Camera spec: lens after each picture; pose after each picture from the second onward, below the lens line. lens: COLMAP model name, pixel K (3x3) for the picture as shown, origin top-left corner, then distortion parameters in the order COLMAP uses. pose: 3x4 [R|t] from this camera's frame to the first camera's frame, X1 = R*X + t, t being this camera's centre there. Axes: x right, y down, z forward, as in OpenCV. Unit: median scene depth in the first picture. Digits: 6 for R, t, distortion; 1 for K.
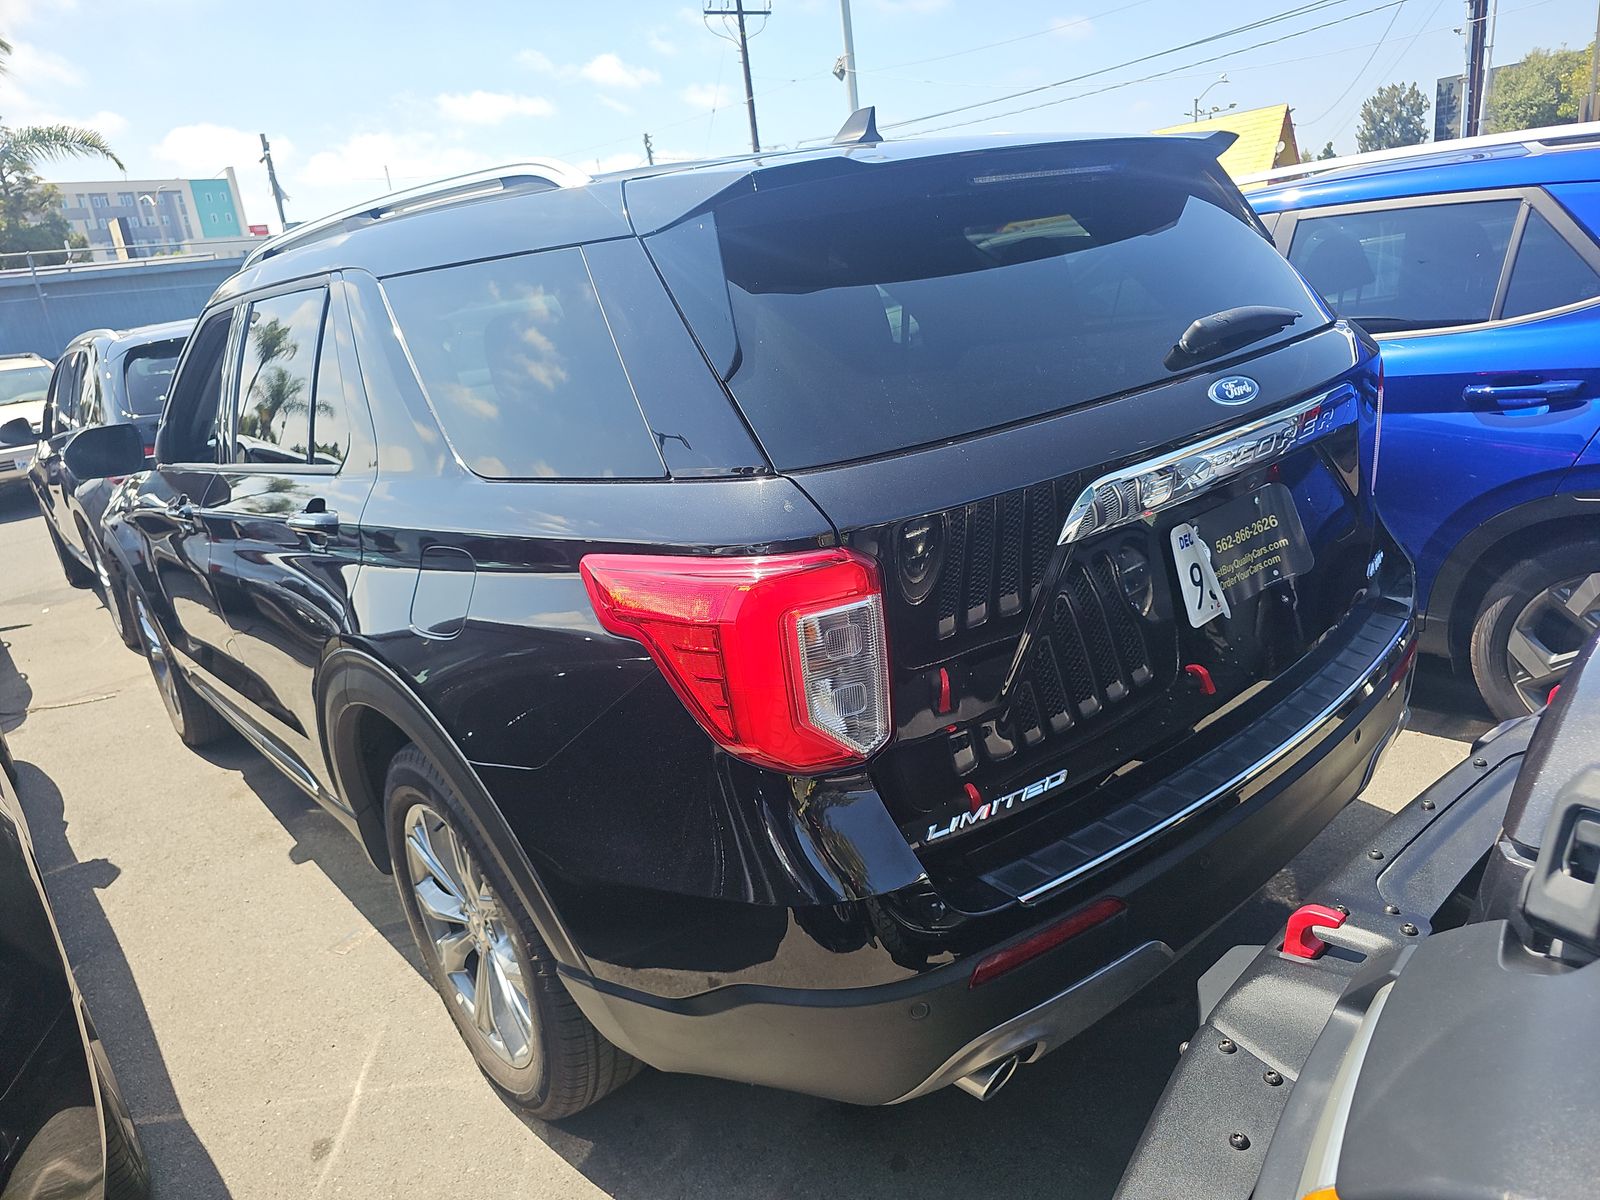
lens RADIAL K [[1068.3, 0, 794.8], [0, 1068.3, 580.6], [0, 0, 1]] dist [0.037601, -0.035241]
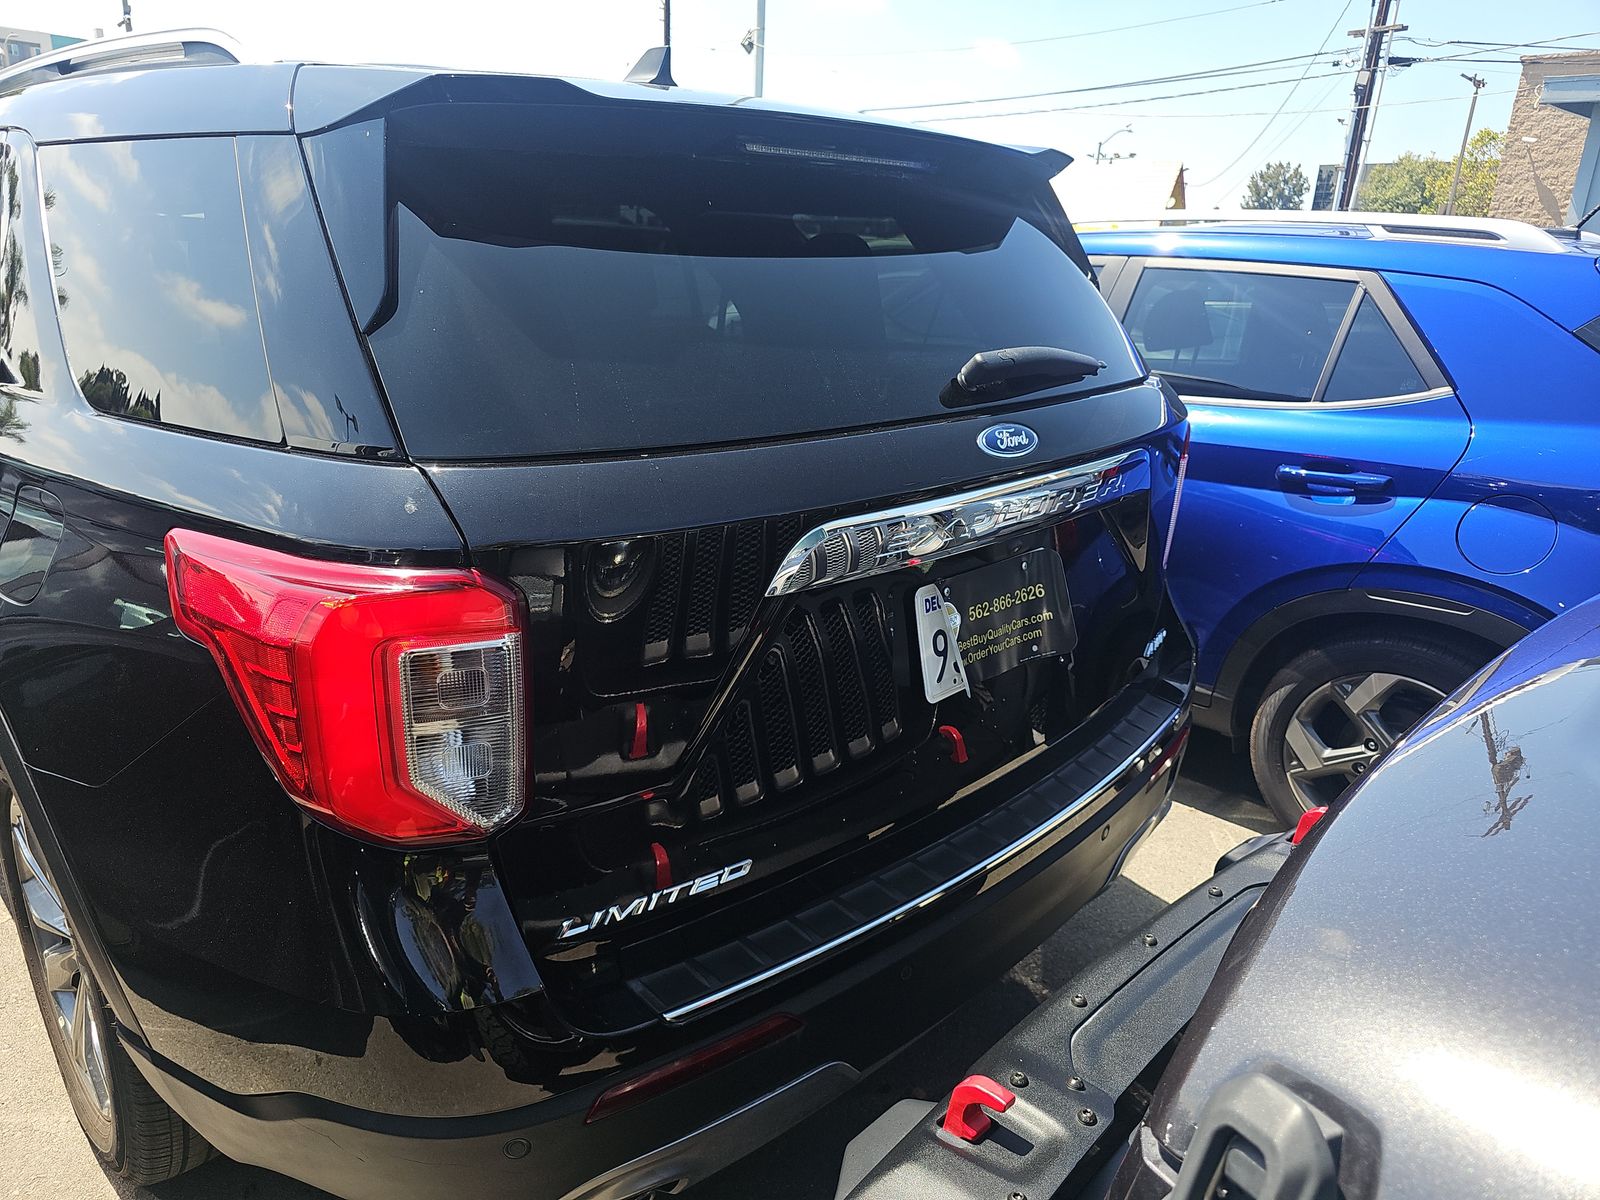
lens RADIAL K [[1055.1, 0, 799.2], [0, 1055.1, 565.2], [0, 0, 1]] dist [0.062028, -0.074698]
pose [[0.983738, 0.130448, 0.123464, 0.131701], [-0.131098, 0.991365, -0.002884, -0.045426], [-0.122774, -0.013349, 0.992345, 0.146698]]
